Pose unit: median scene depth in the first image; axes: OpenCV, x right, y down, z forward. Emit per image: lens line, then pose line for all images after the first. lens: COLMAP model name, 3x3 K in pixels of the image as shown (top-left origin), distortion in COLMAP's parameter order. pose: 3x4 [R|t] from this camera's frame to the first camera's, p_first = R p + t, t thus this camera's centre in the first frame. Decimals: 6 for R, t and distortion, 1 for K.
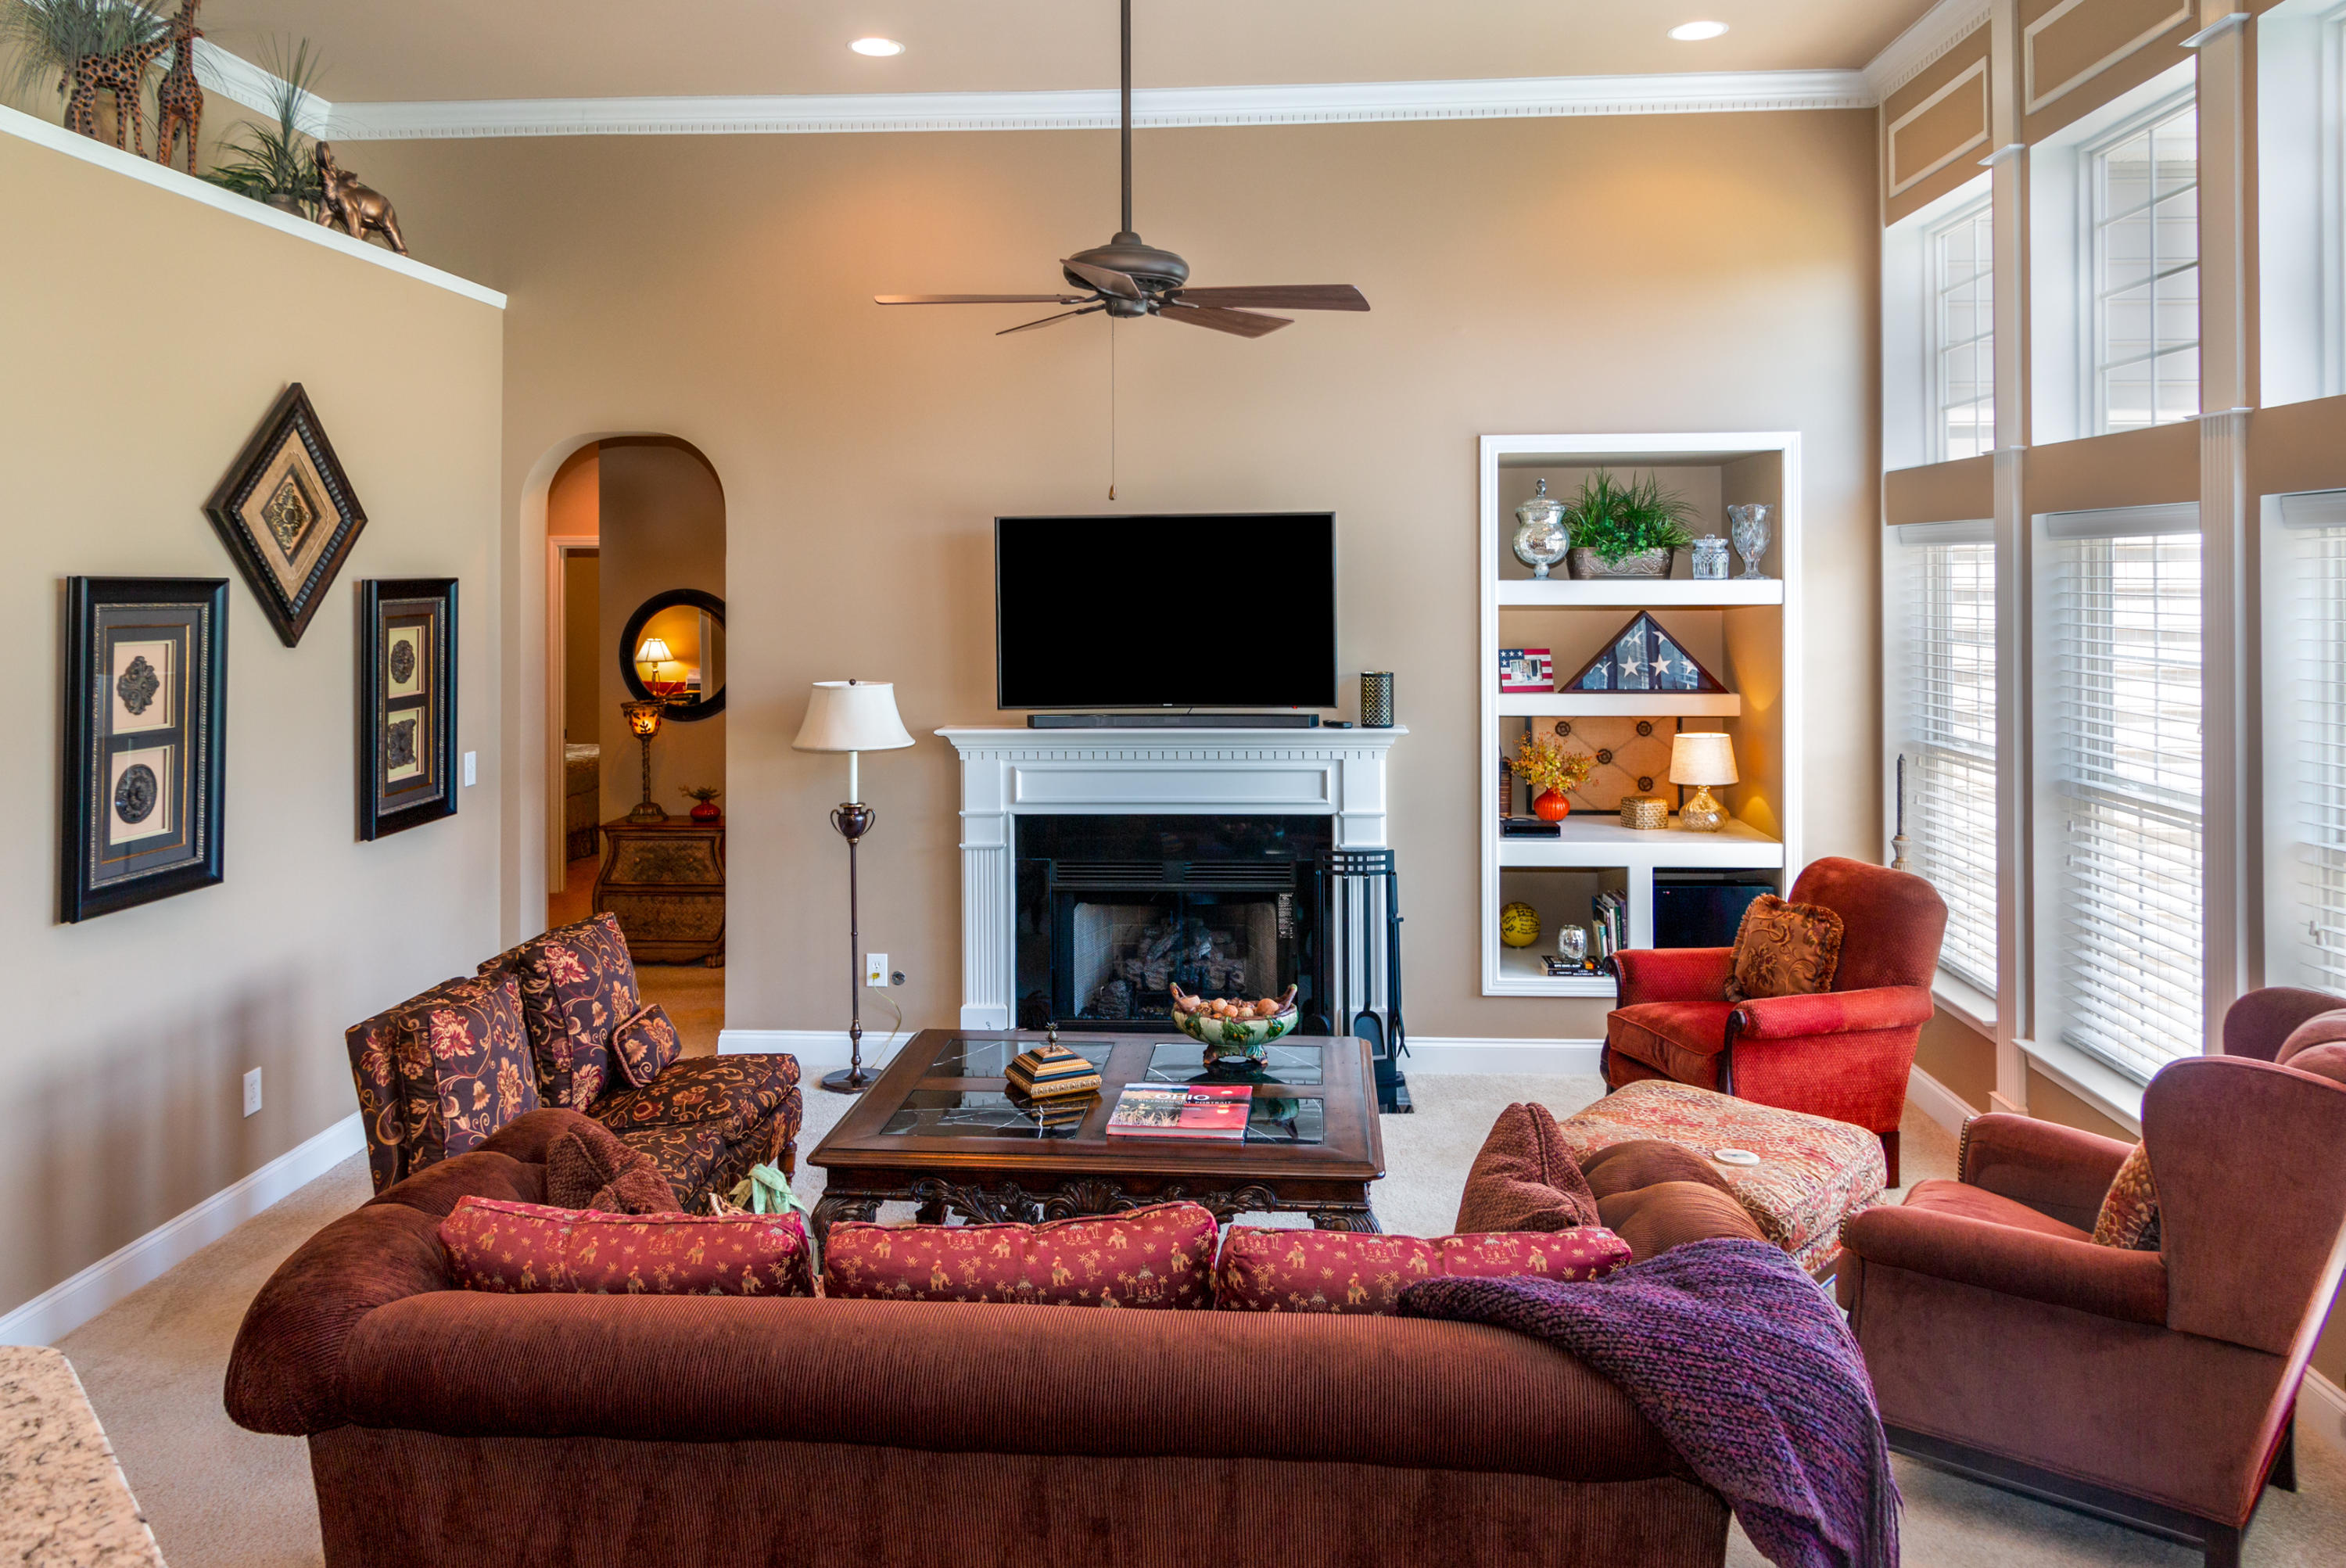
lens RADIAL K [[1638.2, 0, 1163.8], [0, 1638.2, 753.7], [0, 0, 1]] dist [0.003404, -0.003322]
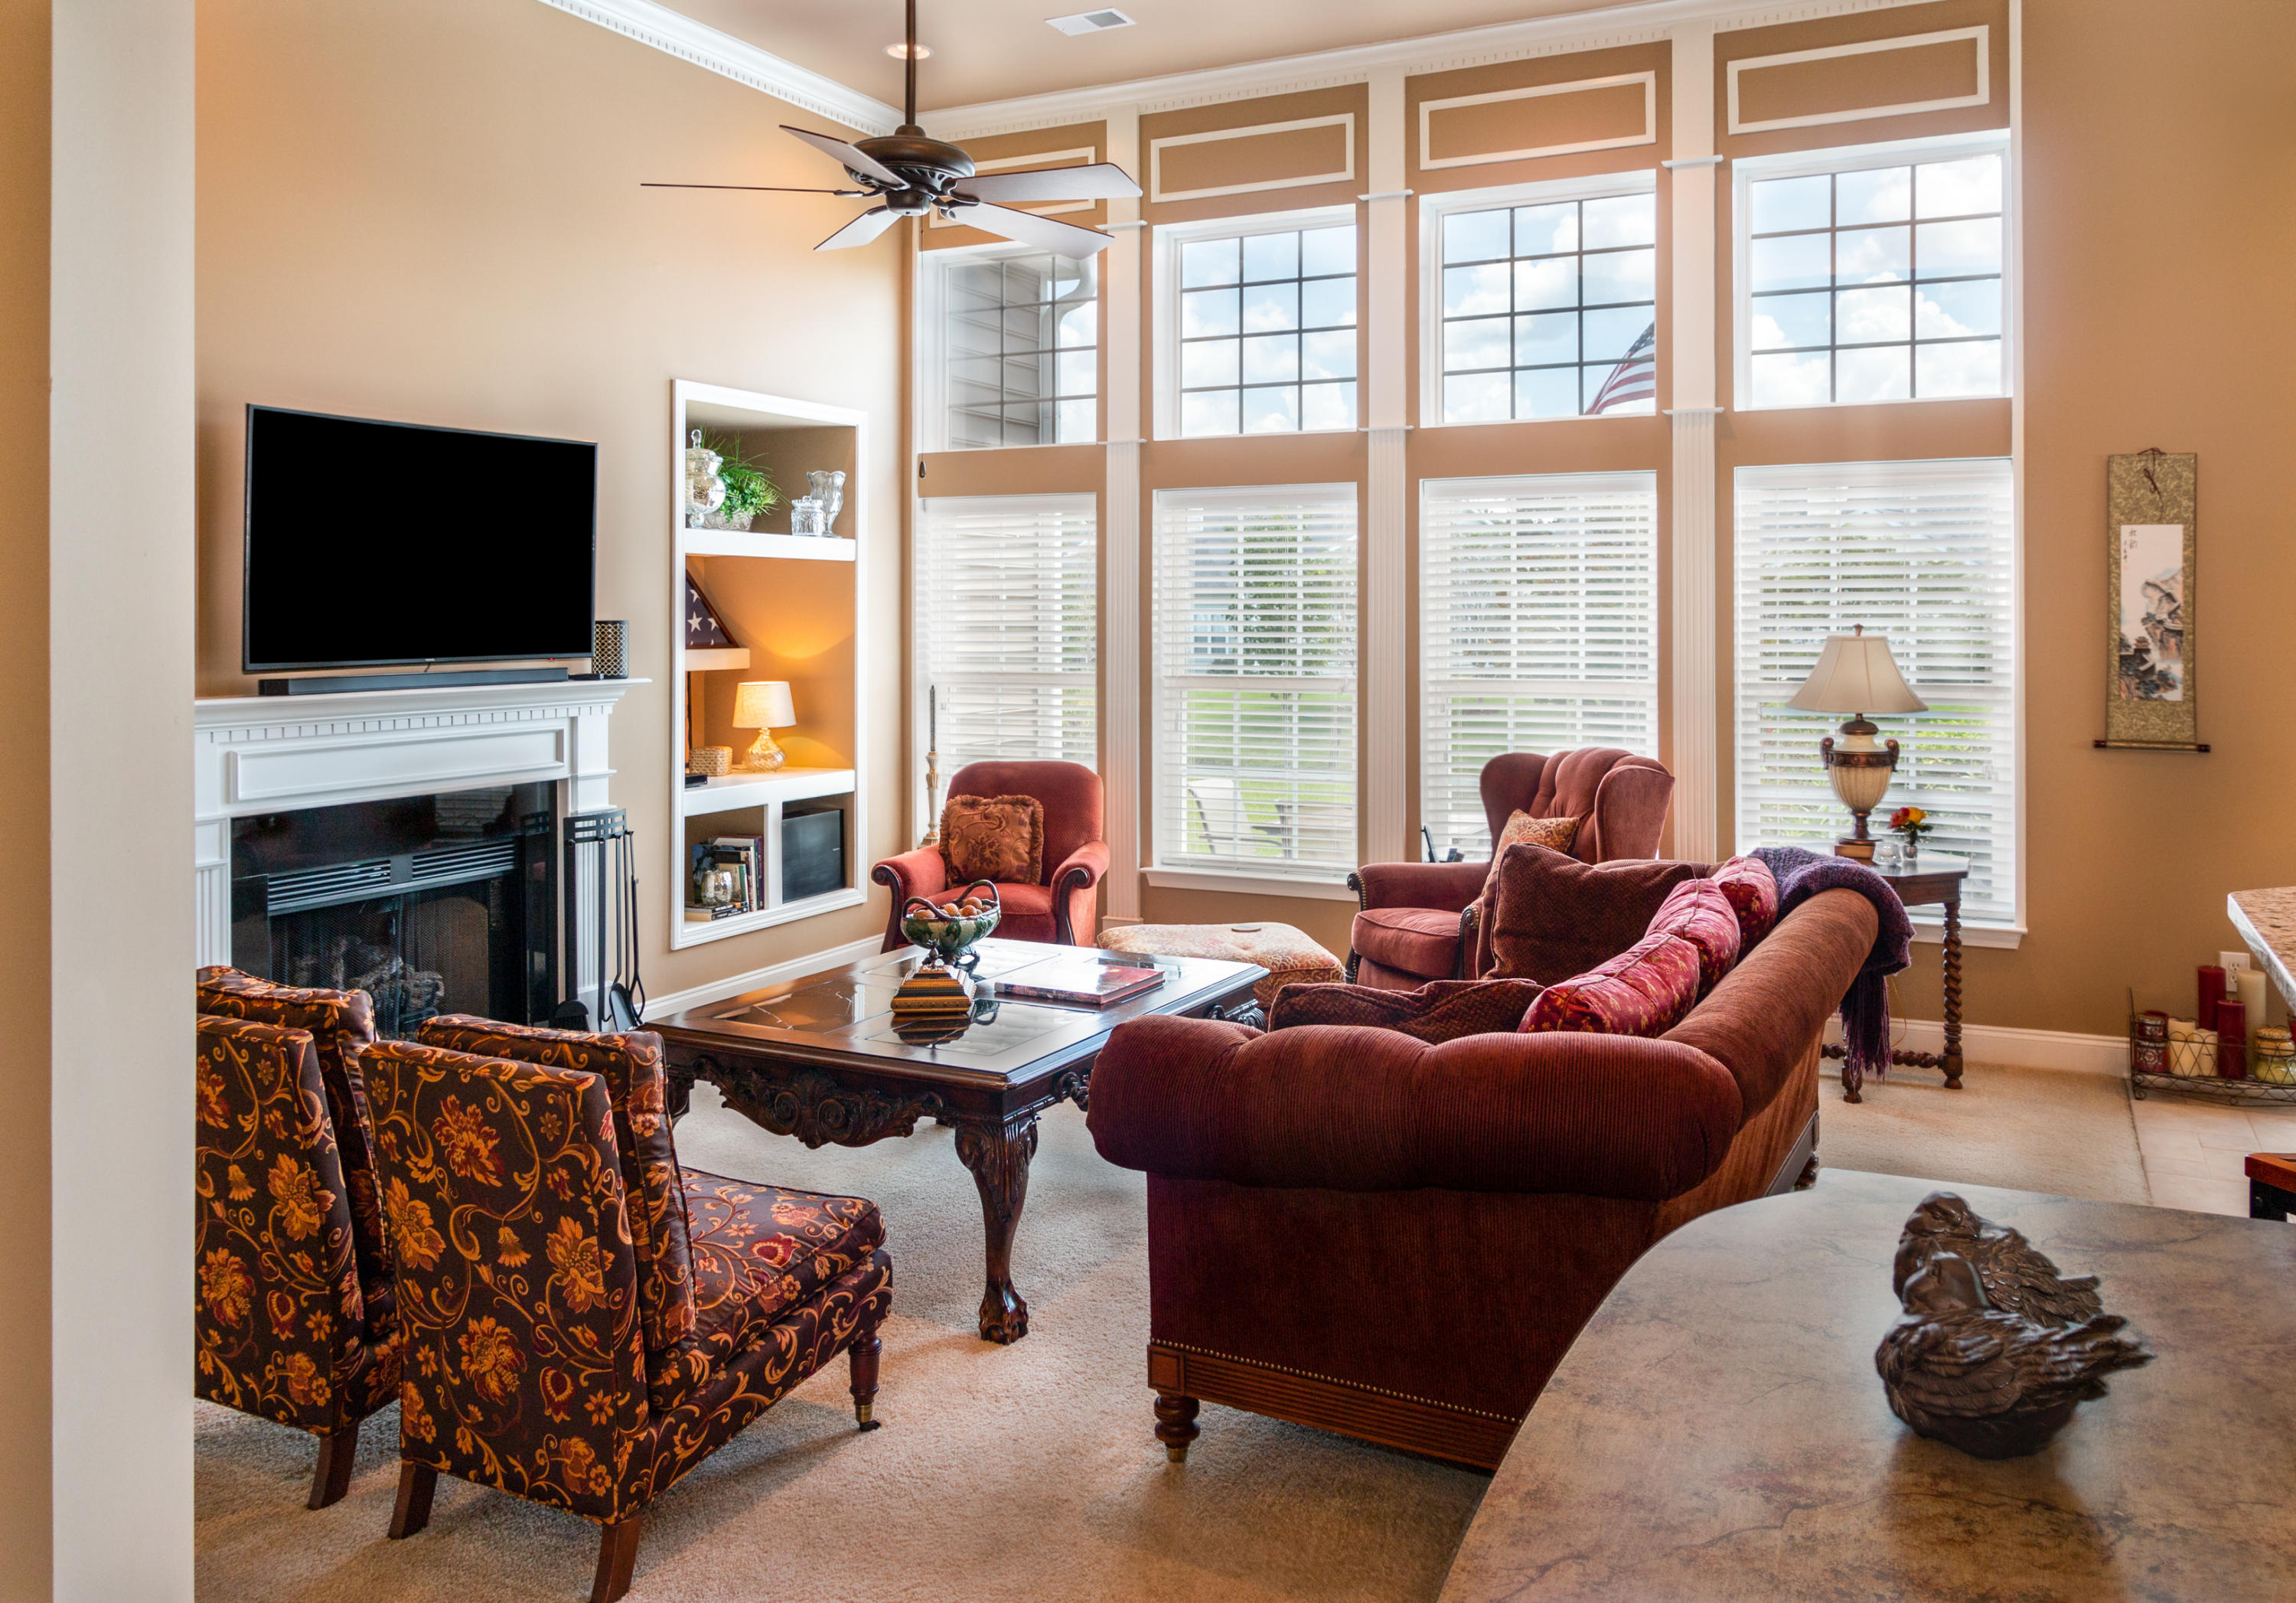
lens RADIAL K [[1694.4, 0, 1148.0], [0, 1694.4, 801.5], [0, 0, 1]] dist [-0.005824, -0.002623]
pose [[0.394578, -0.095589, 0.913877, -0.646106], [0.097334, 0.993327, 0.061874, 0.023776], [-0.913693, 0.064537, 0.401249, 0.338871]]
